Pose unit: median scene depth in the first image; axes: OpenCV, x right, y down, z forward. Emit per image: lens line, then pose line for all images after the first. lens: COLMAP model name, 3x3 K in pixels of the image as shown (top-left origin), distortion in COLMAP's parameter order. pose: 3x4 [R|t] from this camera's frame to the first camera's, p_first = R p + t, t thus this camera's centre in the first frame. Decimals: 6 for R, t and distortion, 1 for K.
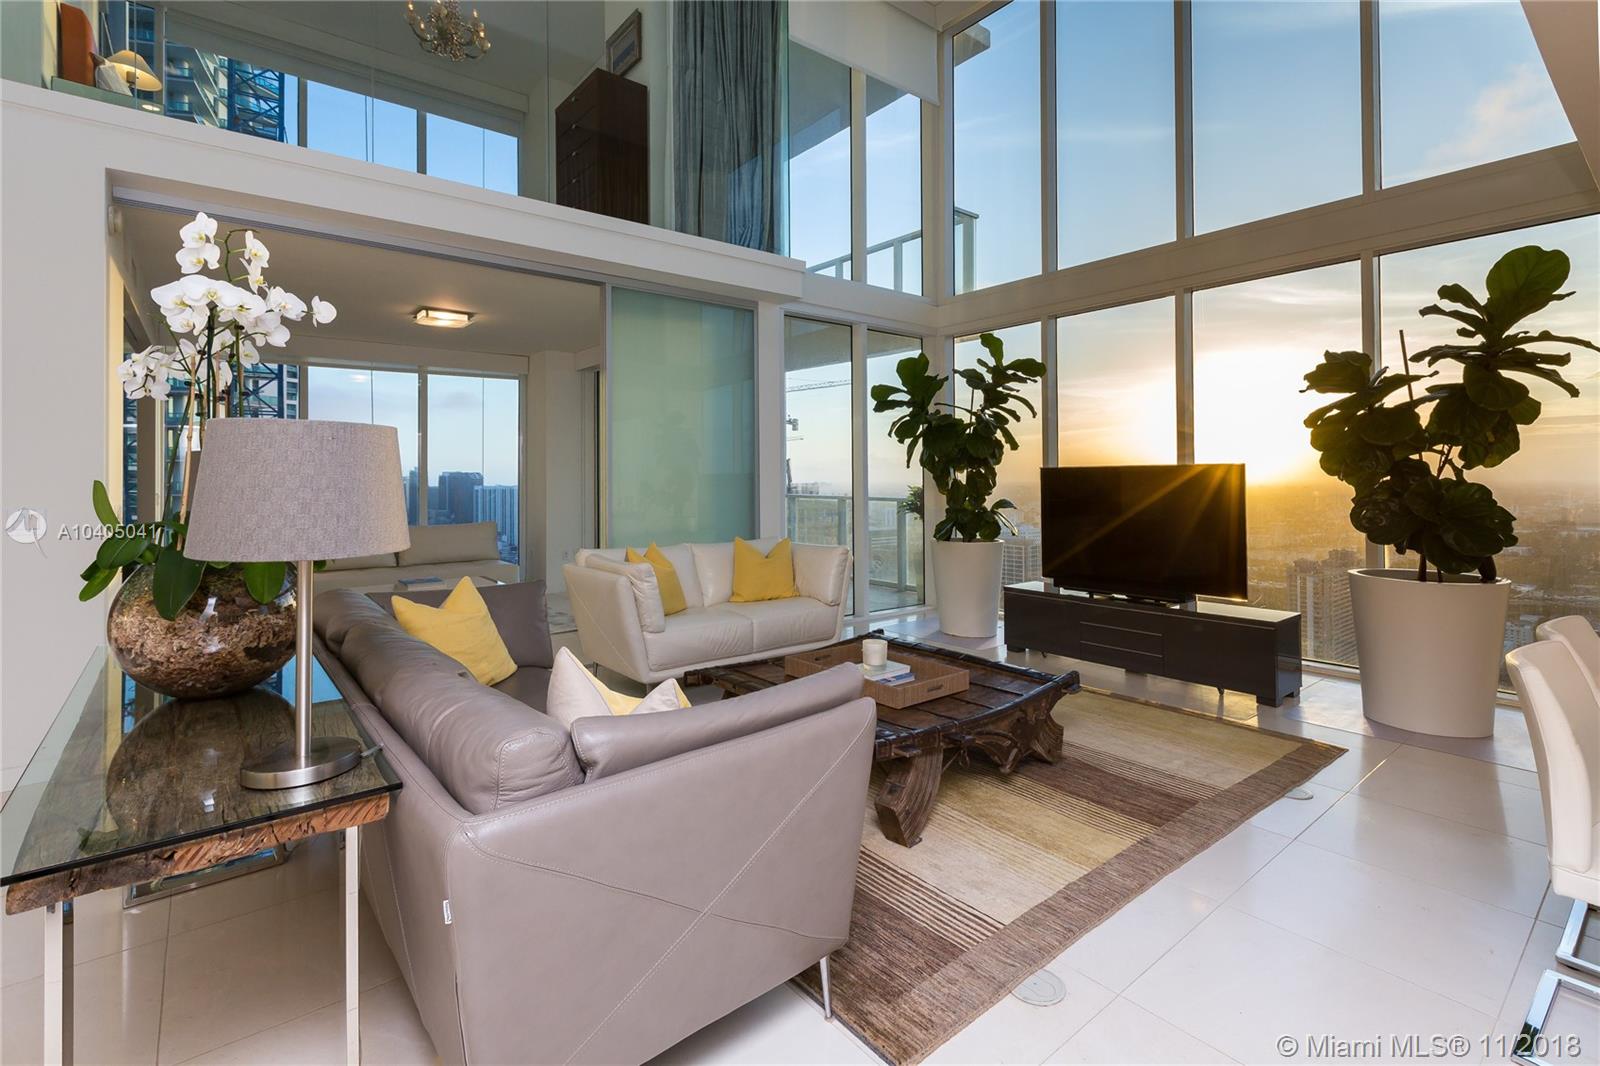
lens RADIAL K [[727.3, 0, 817.4], [0, 727.3, 479.5], [0, 0, 1]] dist [-0.002117, -0.000638]
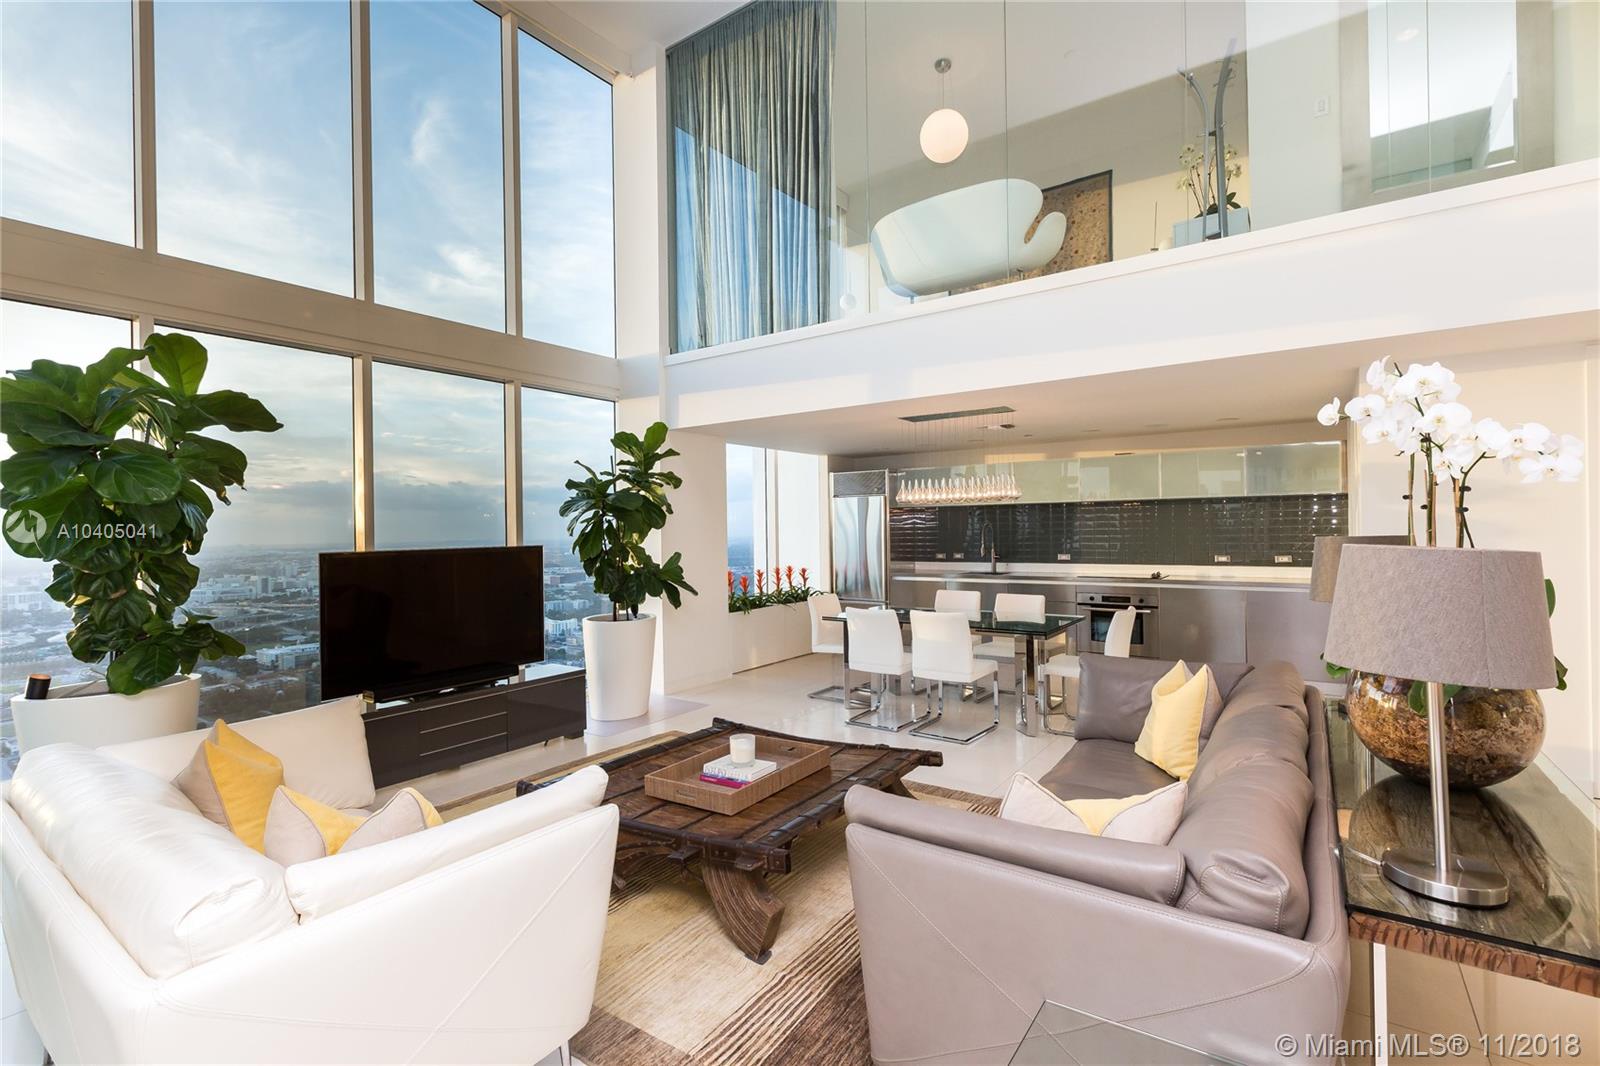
lens RADIAL K [[747.3, 0, 800.0], [0, 747.3, 533.0], [0, 0, 1]] dist [-0.000998, -0.000266]
pose [[-0.258227, 0.003713, 0.966077, -0.839604], [0.020128, 0.999796, 0.001538, -0.044111], [-0.965874, 0.019842, -0.258249, 1.105057]]
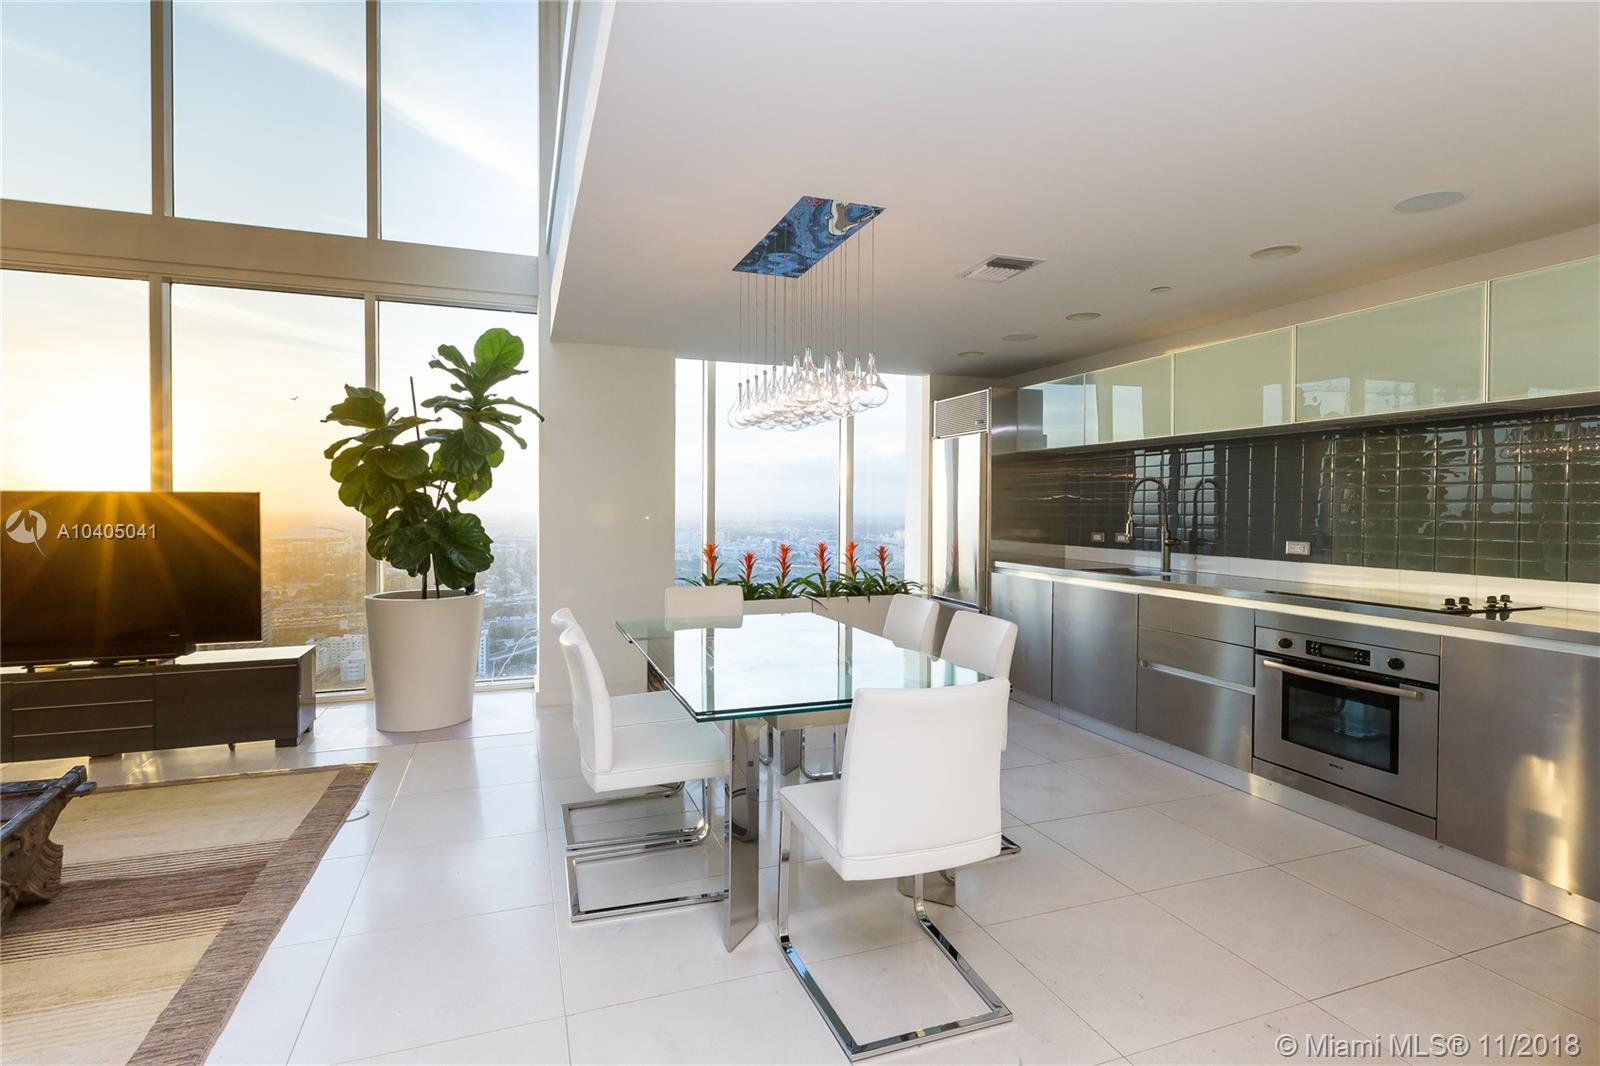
lens RADIAL K [[773.8, 0, 800.0], [0, 773.8, 533.0], [0, 0, 1]] dist [0.000488, 0.000338]
pose [[0.339307, -0.024954, 0.940345, -0.122954], [-0.003719, 0.999605, 0.027869, -0.000474], [-0.940669, -0.012953, 0.339080, 0.032186]]
